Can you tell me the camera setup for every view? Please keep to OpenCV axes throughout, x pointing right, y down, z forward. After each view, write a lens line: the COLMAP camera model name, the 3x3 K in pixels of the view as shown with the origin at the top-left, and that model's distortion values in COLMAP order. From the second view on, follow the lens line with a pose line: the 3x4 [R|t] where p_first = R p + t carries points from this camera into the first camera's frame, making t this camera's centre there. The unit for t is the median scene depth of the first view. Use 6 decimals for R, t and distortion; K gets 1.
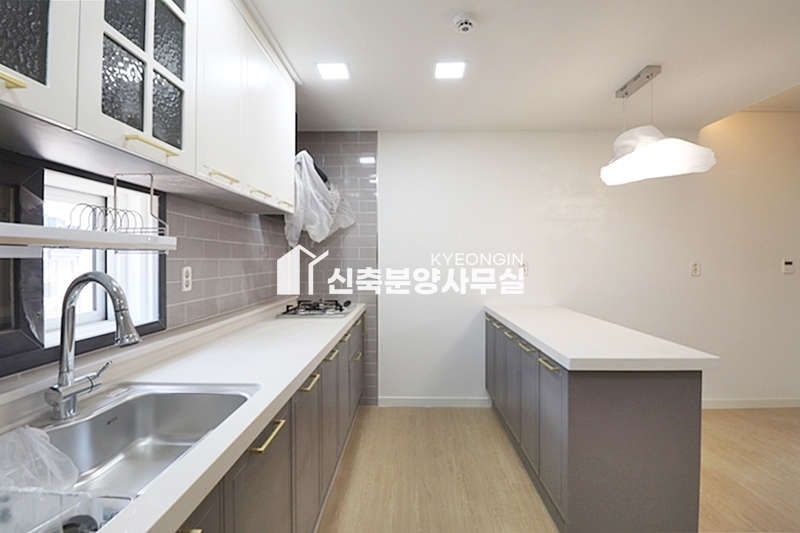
lens RADIAL K [[370.6, 0, 401.8], [0, 370.6, 260.6], [0, 0, 1]] dist [-0.009046, -0.005217]
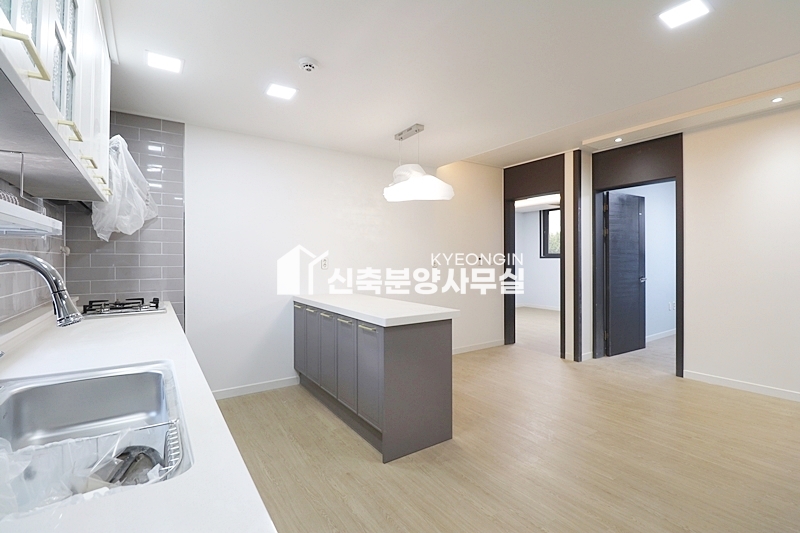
lens RADIAL K [[370.6, 0, 395.1], [0, 370.6, 262.3], [0, 0, 1]] dist [-0.009046, -0.005217]
pose [[0.816658, -0.004099, 0.577107, -0.236450], [0.004452, 0.999990, 0.000804, 0.023959], [-0.577104, 0.001913, 0.816668, -0.150621]]
